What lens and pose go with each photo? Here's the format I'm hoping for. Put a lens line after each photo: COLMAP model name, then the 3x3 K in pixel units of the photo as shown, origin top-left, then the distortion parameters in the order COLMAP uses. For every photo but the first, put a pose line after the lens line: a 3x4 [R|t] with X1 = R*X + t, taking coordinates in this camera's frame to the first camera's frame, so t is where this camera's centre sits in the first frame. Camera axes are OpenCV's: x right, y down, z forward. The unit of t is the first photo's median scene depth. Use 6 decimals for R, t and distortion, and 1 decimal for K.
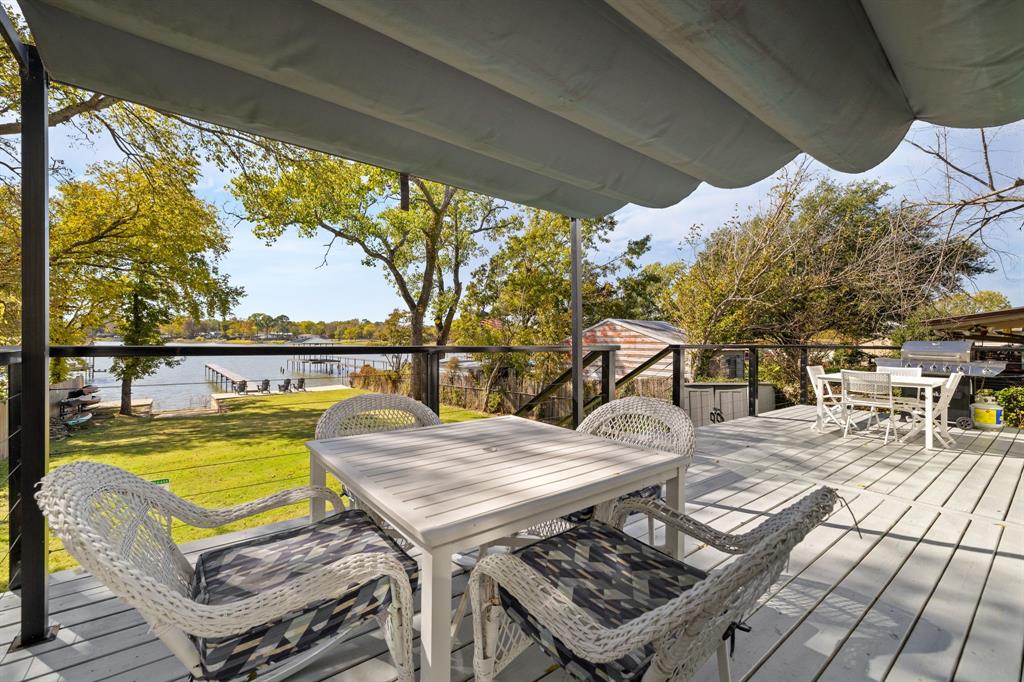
lens RADIAL K [[428.5, 0, 512.0], [0, 428.5, 341.0], [0, 0, 1]] dist [0.000987, 0.000242]
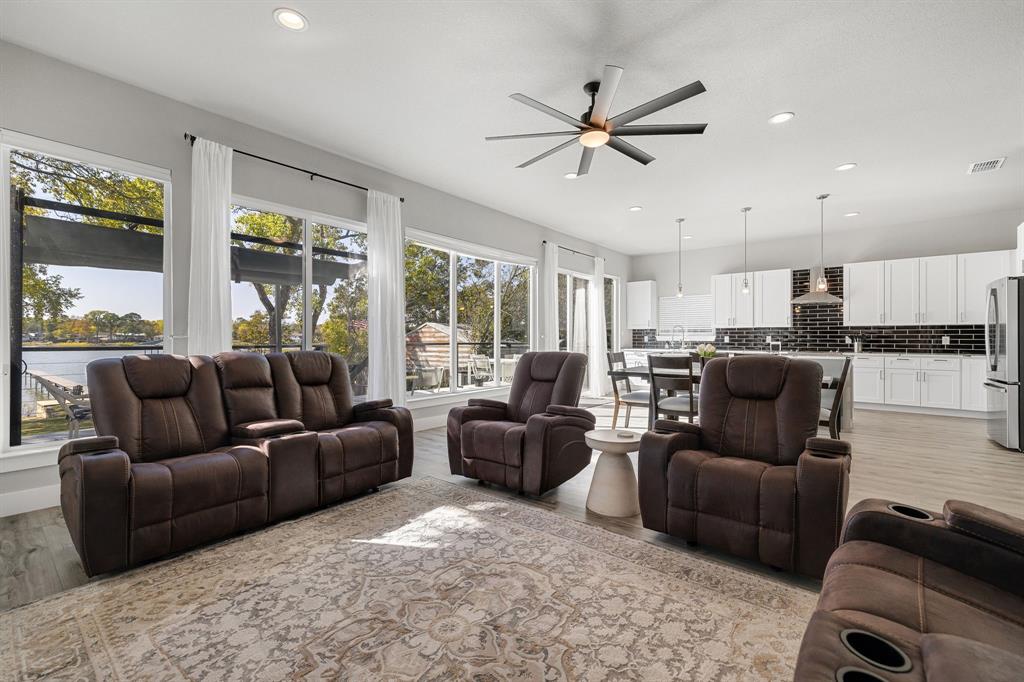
lens RADIAL K [[435.9, 0, 509.6], [0, 435.9, 336.9], [0, 0, 1]] dist [0.002977, 0.000381]
pose [[0.975856, -0.006689, 0.218313, 0.088905], [0.008408, 0.999941, -0.006945, -0.000443], [-0.218253, 0.008613, 0.975854, -0.145621]]
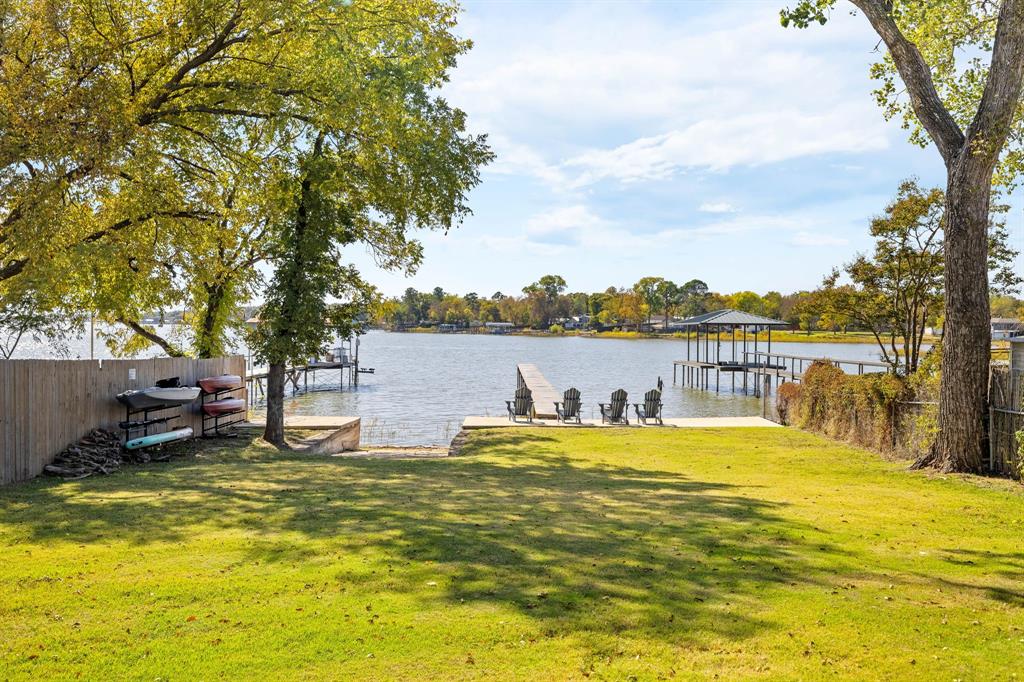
lens RADIAL K [[979.5, 0, 523.4], [0, 979.5, 342.2], [0, 0, 1]] dist [-0.002860, -0.000275]
pose [[0.782102, 0.011003, -0.623053, -0.038699], [-0.009198, 0.999939, 0.006112, 0.040429], [0.623083, 0.000950, 0.782156, 0.250476]]
